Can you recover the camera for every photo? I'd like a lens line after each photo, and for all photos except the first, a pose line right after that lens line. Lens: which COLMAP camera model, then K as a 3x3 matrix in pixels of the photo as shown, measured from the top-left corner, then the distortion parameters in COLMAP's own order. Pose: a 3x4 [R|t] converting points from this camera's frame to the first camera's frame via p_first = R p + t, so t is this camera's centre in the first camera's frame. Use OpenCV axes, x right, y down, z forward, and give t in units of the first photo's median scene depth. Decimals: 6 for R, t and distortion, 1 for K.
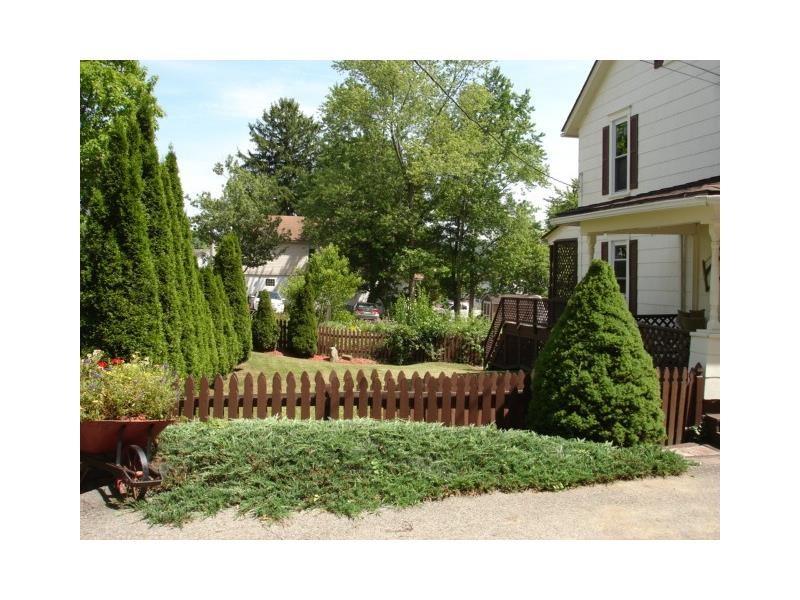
lens RADIAL K [[788.8, 0, 398.7], [0, 788.8, 299.0], [0, 0, 1]] dist [-0.023746, 0.000000]
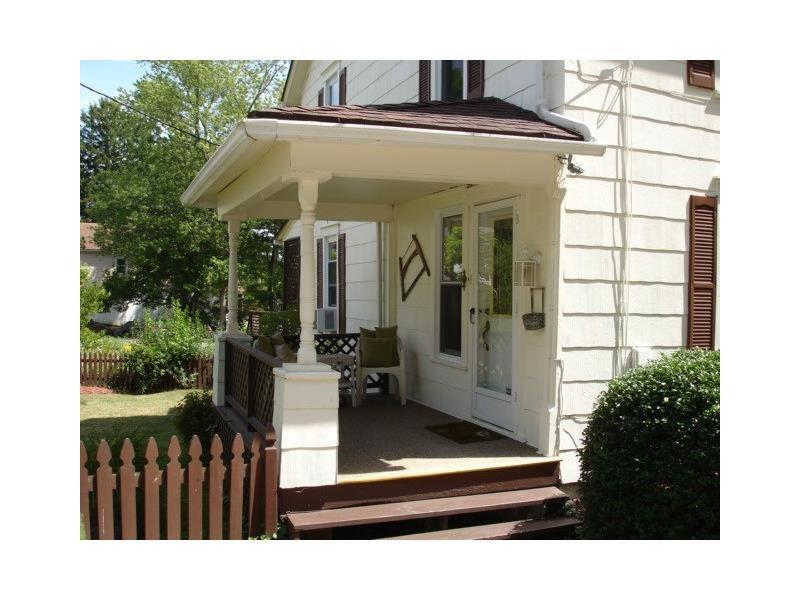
lens RADIAL K [[788.8, 0, 400.8], [0, 788.8, 299.5], [0, 0, 1]] dist [-0.023746, 0.000000]
pose [[0.984161, -0.004204, 0.177227, 0.121530], [0.007405, 0.999821, -0.017400, 0.000806], [-0.177122, 0.018437, 0.984016, 0.137860]]
